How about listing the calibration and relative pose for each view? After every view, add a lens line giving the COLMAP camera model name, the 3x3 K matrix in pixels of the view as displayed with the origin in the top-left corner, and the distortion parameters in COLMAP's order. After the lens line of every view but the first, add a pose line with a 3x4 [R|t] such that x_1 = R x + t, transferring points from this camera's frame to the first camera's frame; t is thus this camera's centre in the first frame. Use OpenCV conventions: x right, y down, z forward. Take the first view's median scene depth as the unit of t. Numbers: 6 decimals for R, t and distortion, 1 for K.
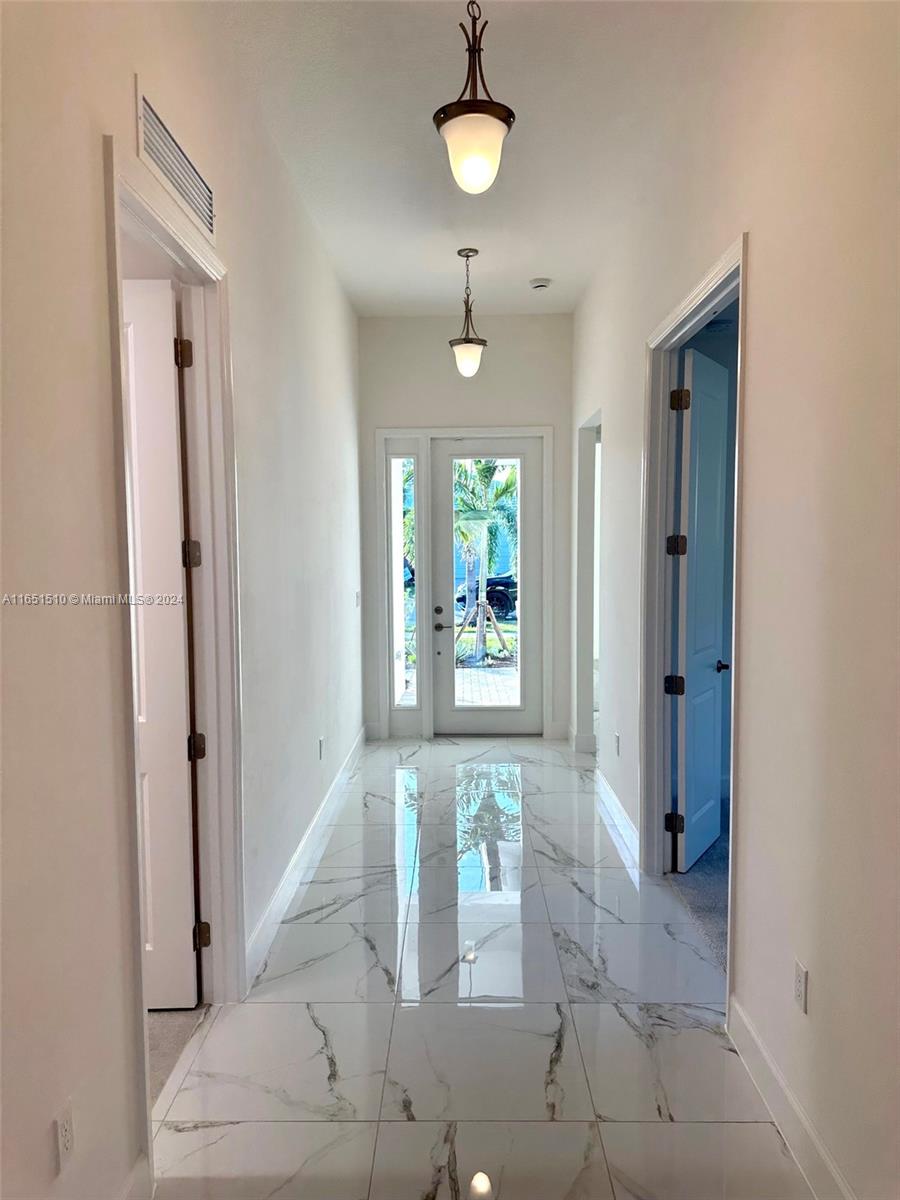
lens RADIAL K [[846.9, 0, 446.2], [0, 846.9, 594.5], [0, 0, 1]] dist [0.092074, -0.110592]
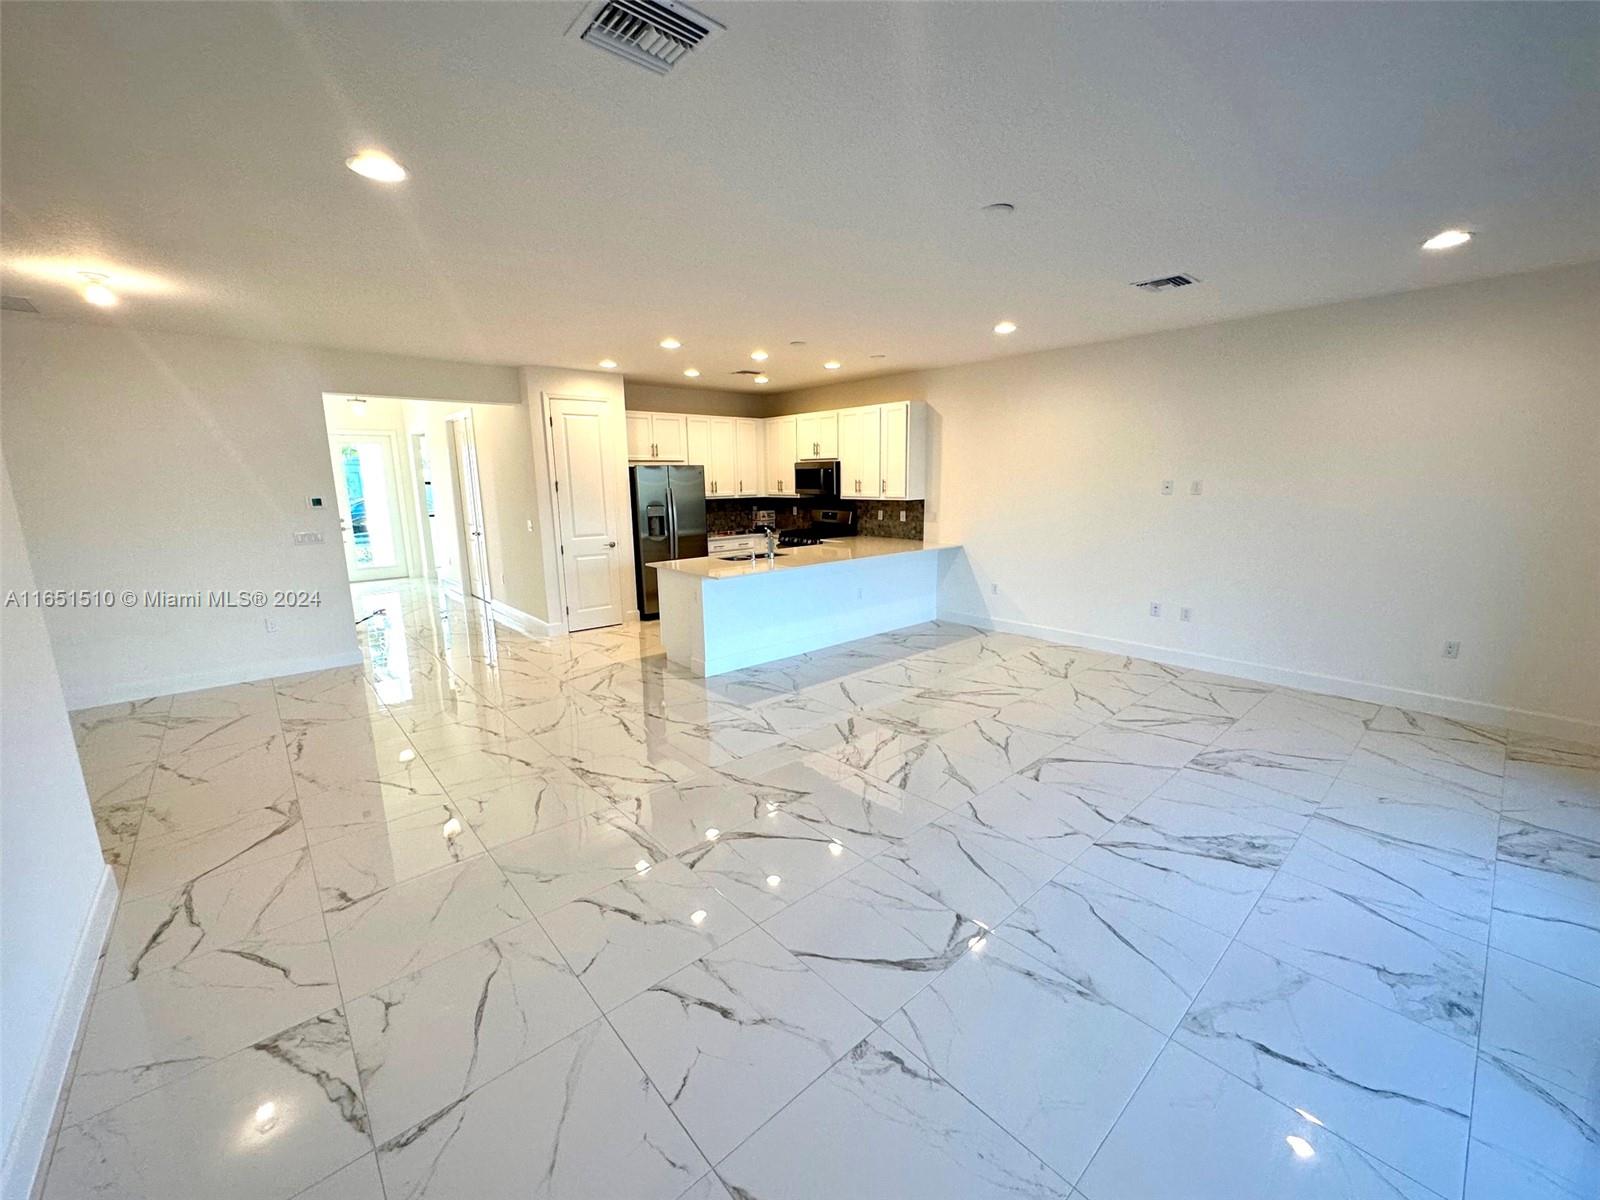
lens RADIAL K [[635.8, 0, 801.7], [0, 635.8, 599.8], [0, 0, 1]] dist [-0.002249, 0.000636]
pose [[0.739894, -0.130259, 0.659992, -1.100622], [0.057362, 0.989718, 0.131028, -0.038265], [-0.670273, -0.059088, 0.739758, 0.616004]]
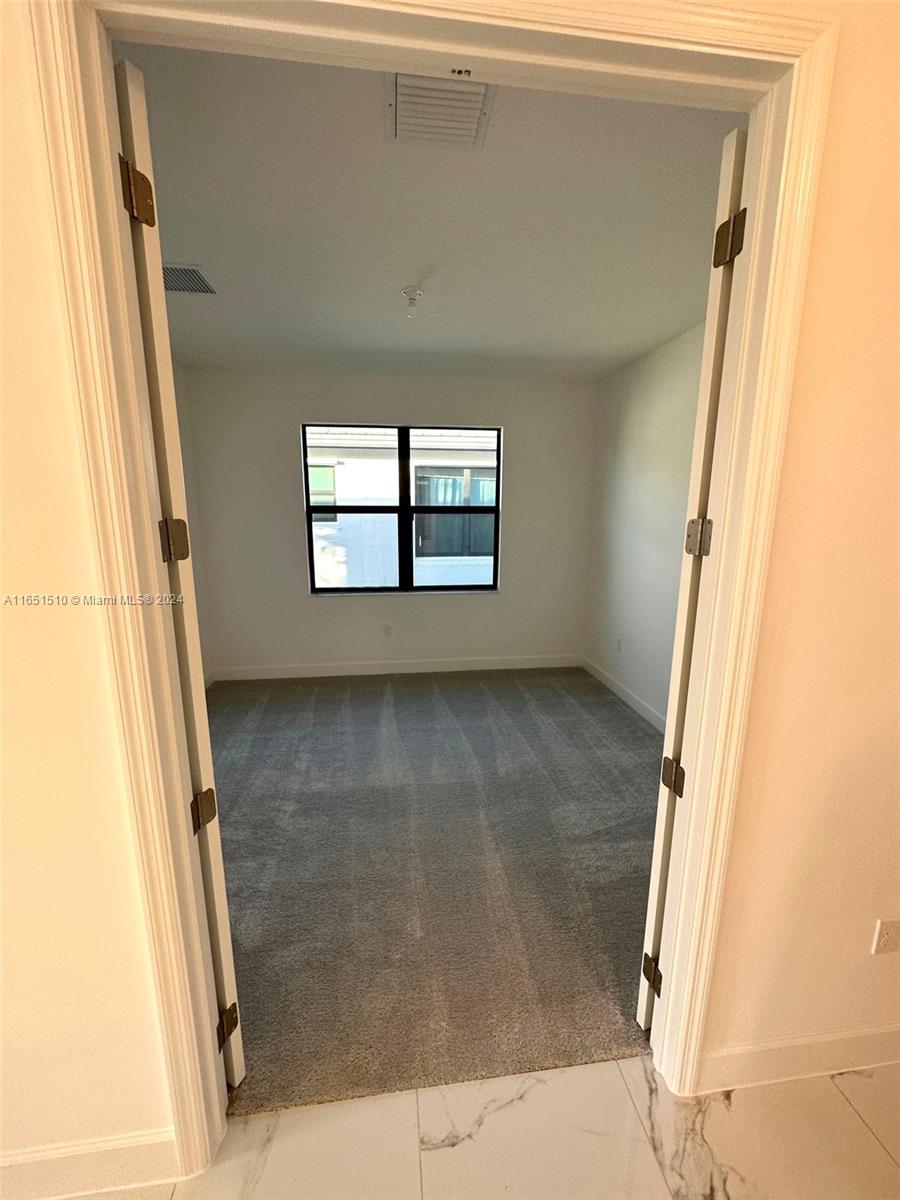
lens RADIAL K [[478.0, 0, 450.0], [0, 478.0, 600.0], [0, 0, 1]] dist [-0.001592, -0.000332]
pose [[-0.141131, -0.186405, 0.972284, -0.014017], [0.068271, 0.977943, 0.197400, -0.088695], [-0.987634, 0.094238, -0.125292, 1.185800]]
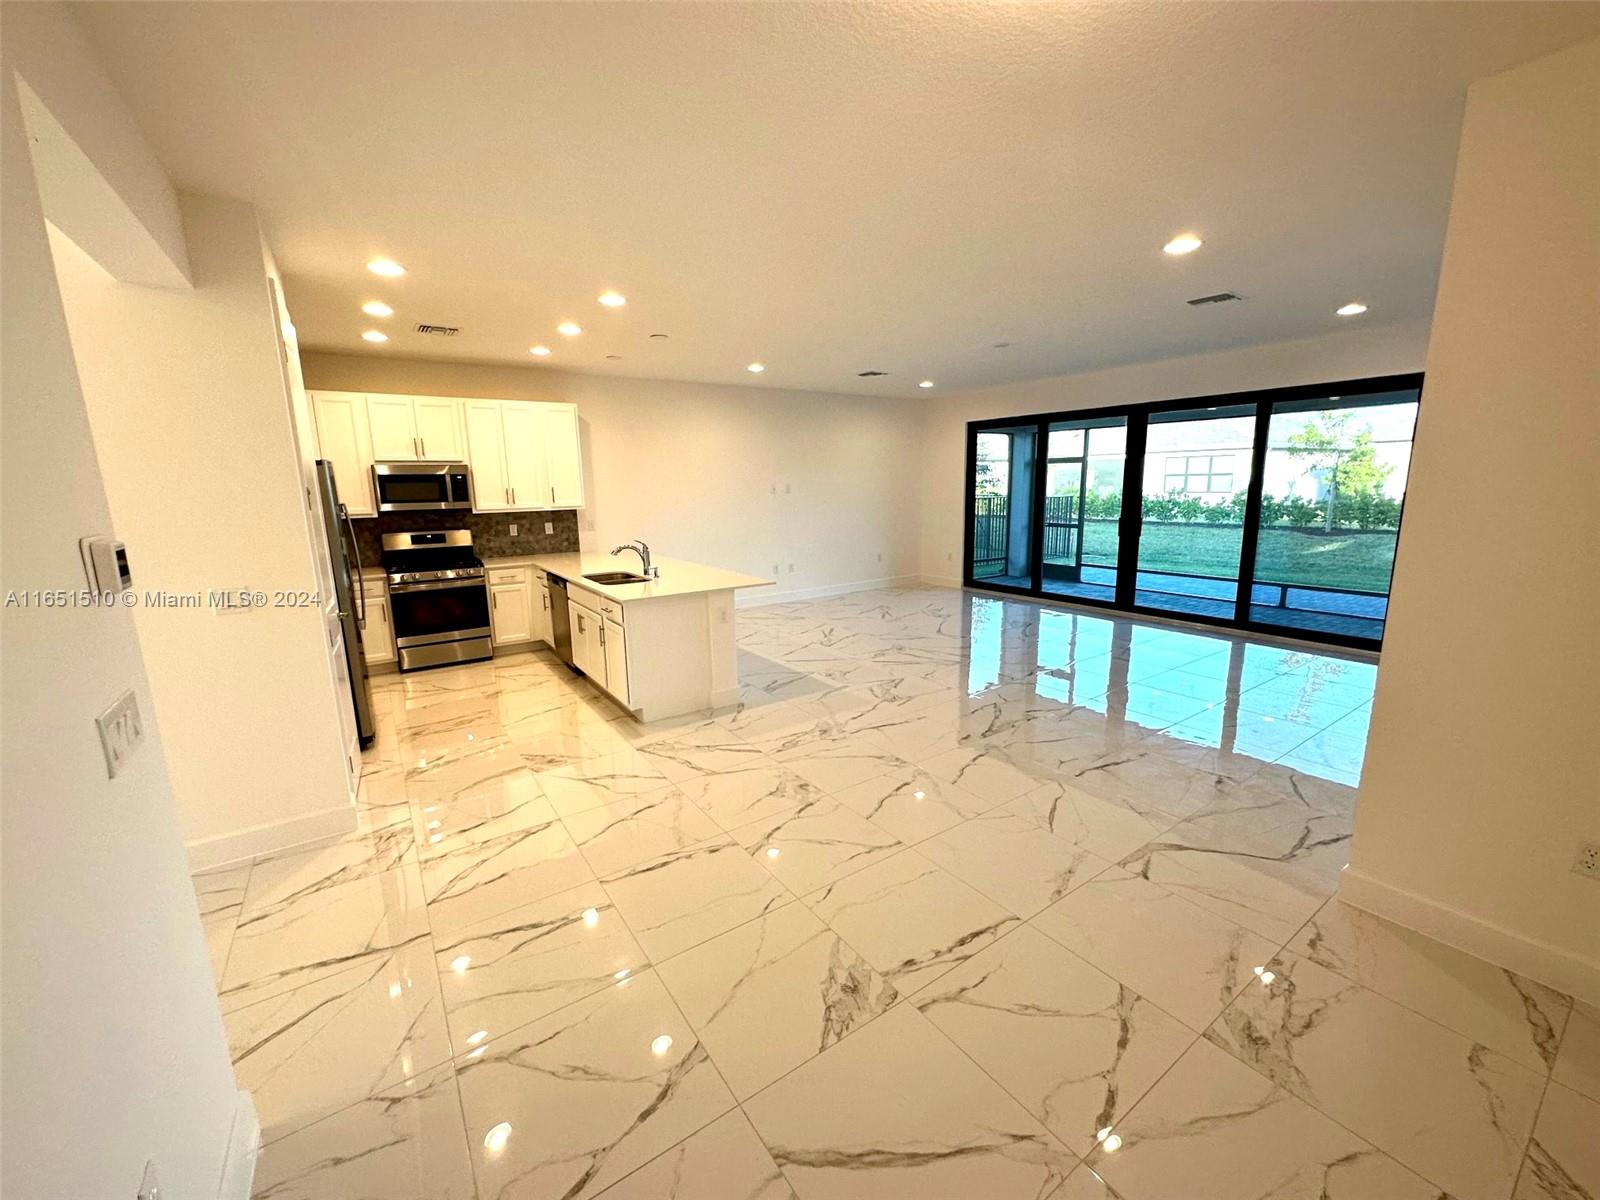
lens RADIAL K [[635.8, 0, 801.7], [0, 635.8, 599.8], [0, 0, 1]] dist [-0.002249, 0.000636]
pose [[-0.579184, -0.132667, 0.804329, -1.482529], [0.083392, 0.971850, 0.220348, -0.191173], [-0.810920, 0.194697, -0.551817, 2.820392]]
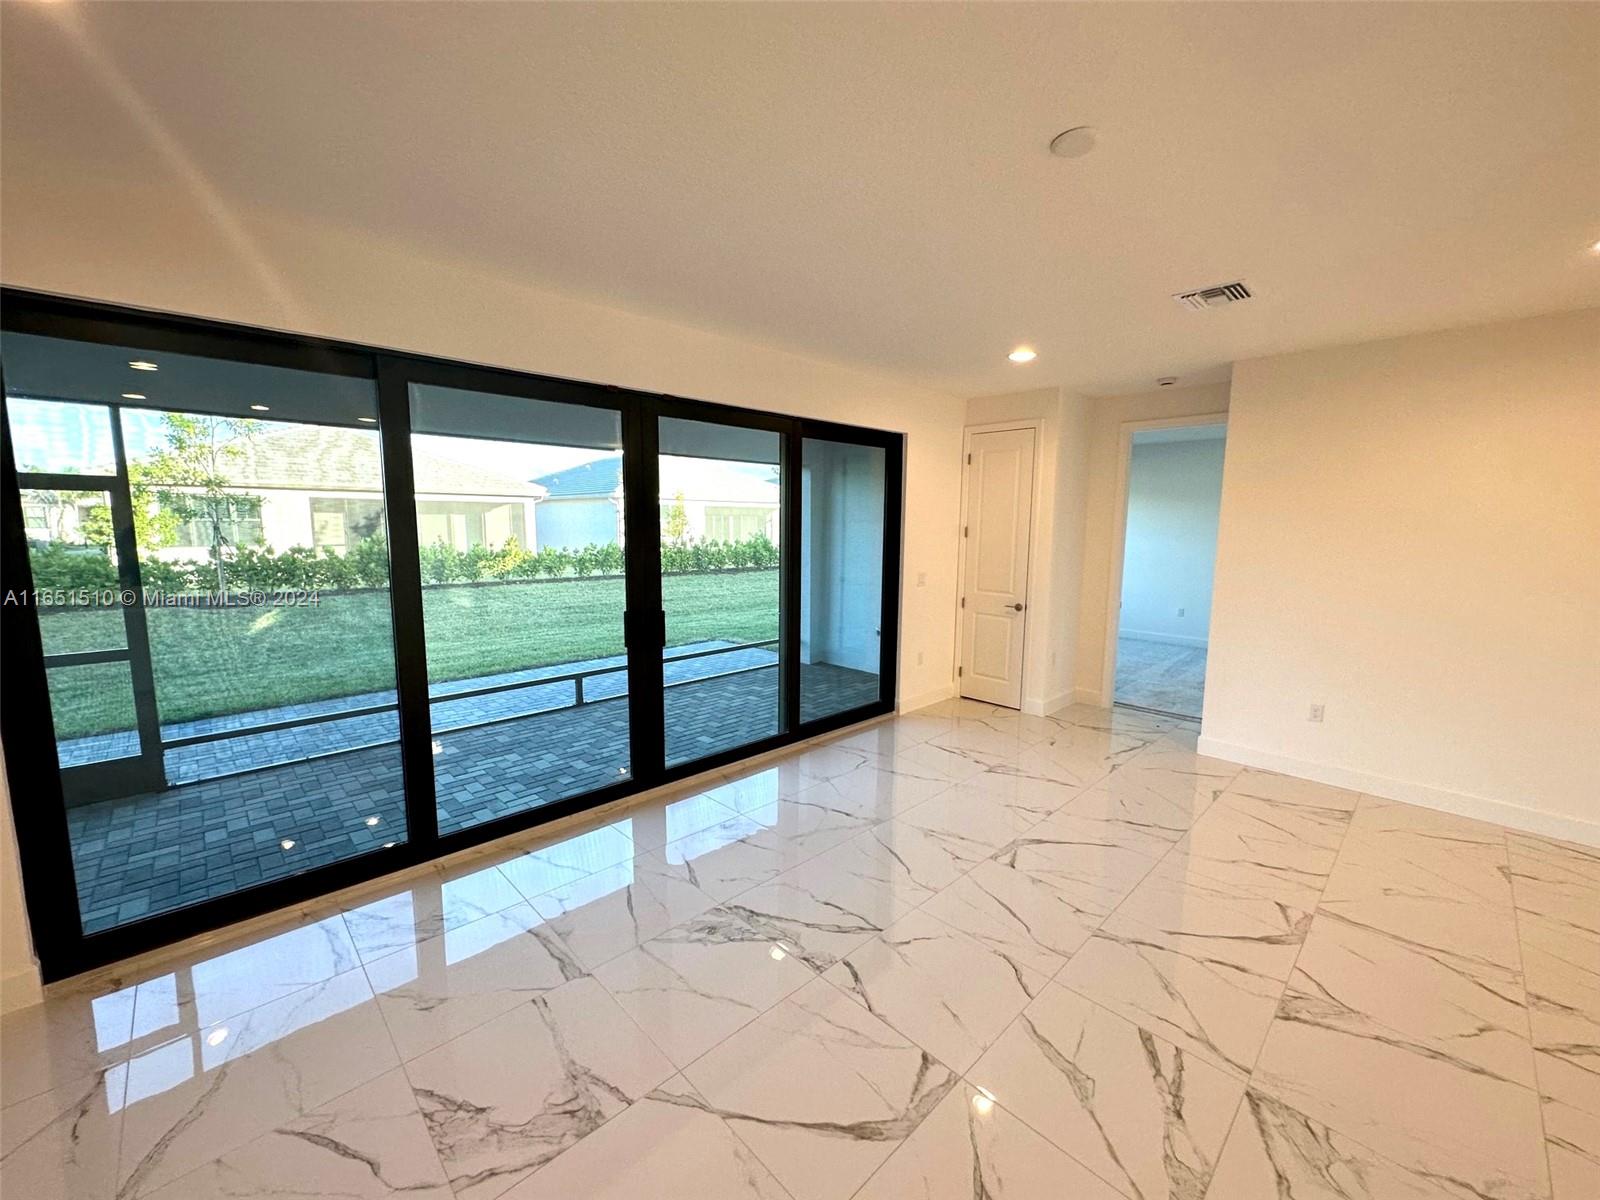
lens RADIAL K [[637.3, 0, 800.0], [0, 637.3, 600.0], [0, 0, 1]] dist [-0.001592, -0.000332]
pose [[-0.711516, 0.087515, -0.697199, 0.466848], [-0.054654, 0.982315, 0.179080, -0.120378], [0.700541, 0.165523, -0.694150, 1.464336]]
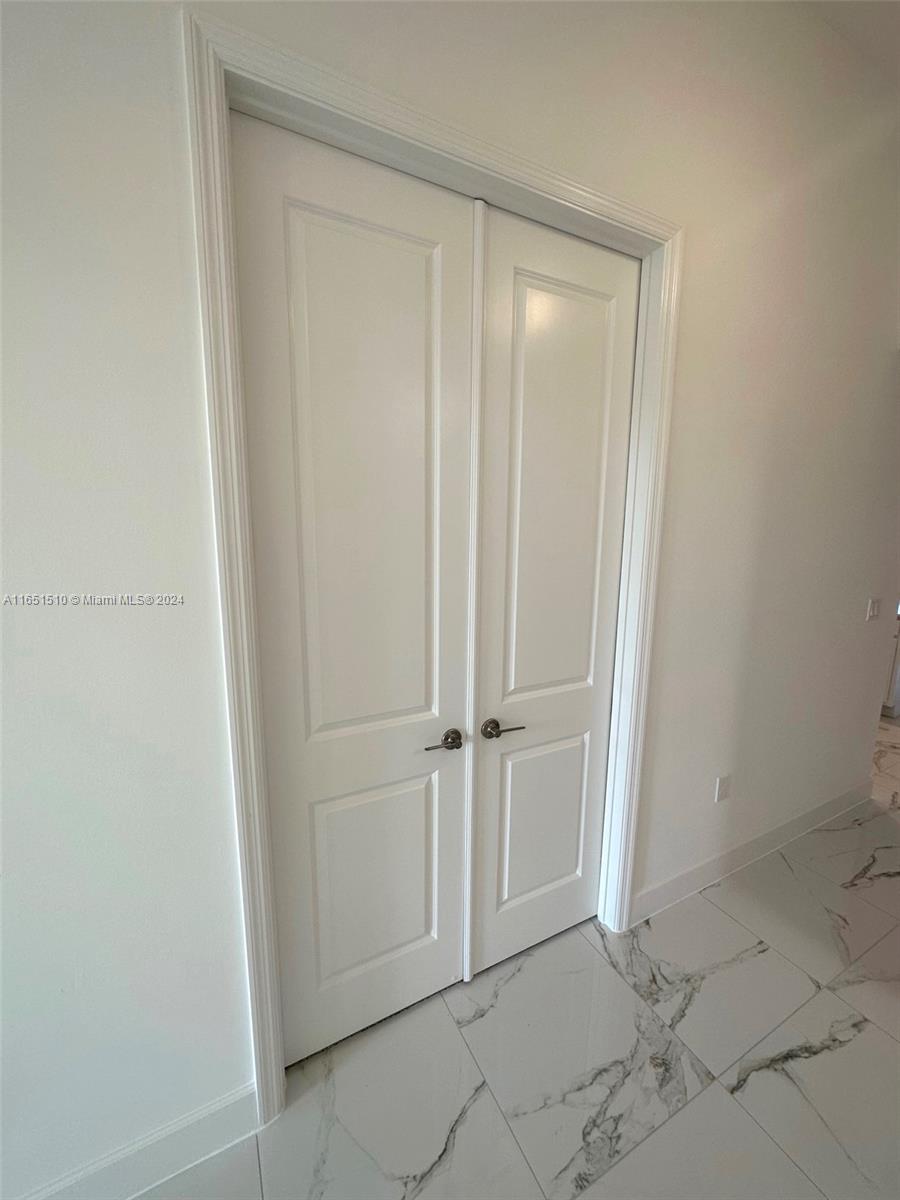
lens RADIAL K [[476.8, 0, 451.4], [0, 476.8, 604.8], [0, 0, 1]] dist [-0.002249, 0.000636]
pose [[-0.476582, -0.145231, 0.867051, -0.070362], [0.064577, 0.977813, 0.199278, -0.088578], [-0.876755, 0.150964, -0.456629, 1.377312]]
